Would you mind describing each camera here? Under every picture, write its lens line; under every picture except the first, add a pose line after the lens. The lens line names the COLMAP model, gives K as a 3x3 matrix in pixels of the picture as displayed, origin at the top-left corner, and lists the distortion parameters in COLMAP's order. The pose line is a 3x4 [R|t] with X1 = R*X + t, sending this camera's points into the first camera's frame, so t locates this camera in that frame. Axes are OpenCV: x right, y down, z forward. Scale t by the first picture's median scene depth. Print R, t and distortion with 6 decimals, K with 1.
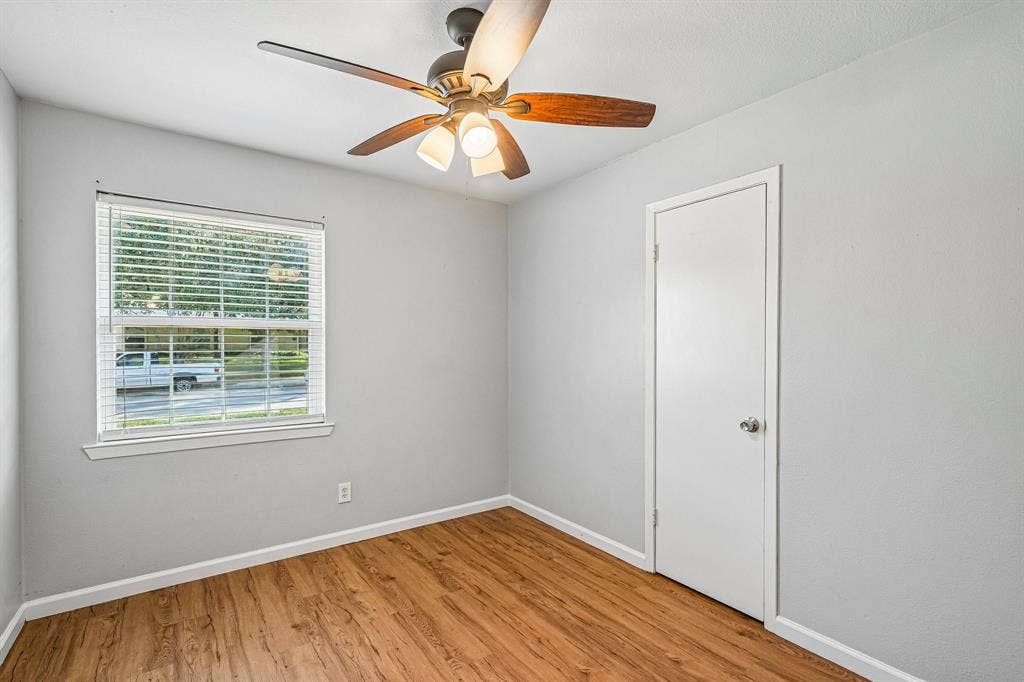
lens RADIAL K [[491.7, 0, 513.8], [0, 491.7, 344.5], [0, 0, 1]] dist [0.000911, -0.000049]
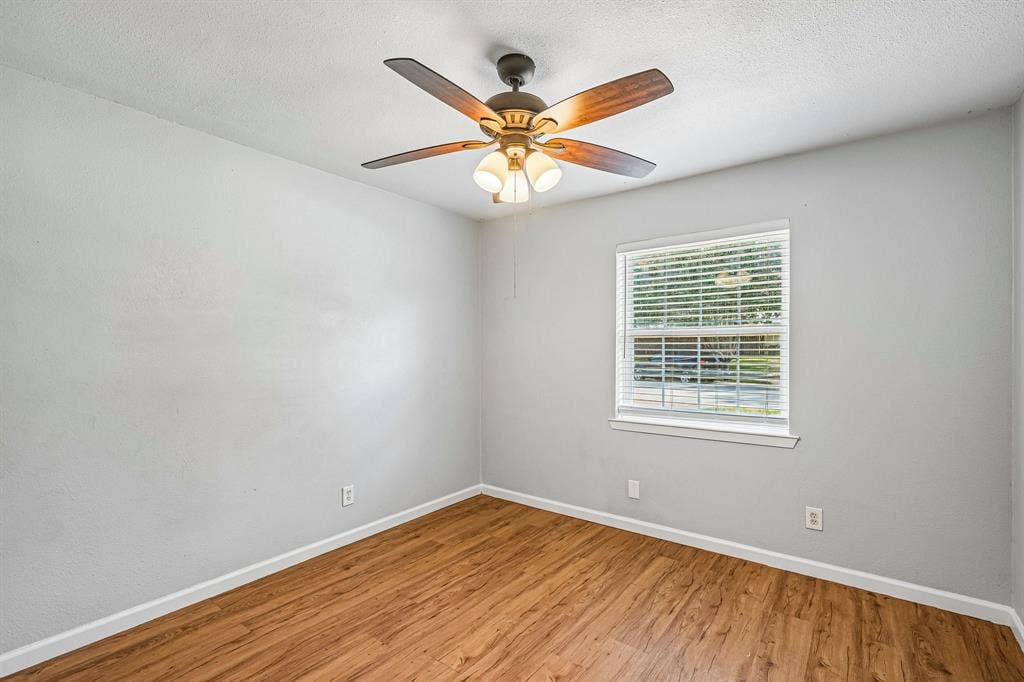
lens RADIAL K [[458.2, 0, 512.1], [0, 458.2, 340.9], [0, 0, 1]] dist [-0.002372, -0.000116]
pose [[0.293205, -0.021784, -0.955801, 0.325676], [0.002750, 0.999755, -0.021942, 0.000377], [0.956045, 0.003805, 0.293194, 0.275775]]
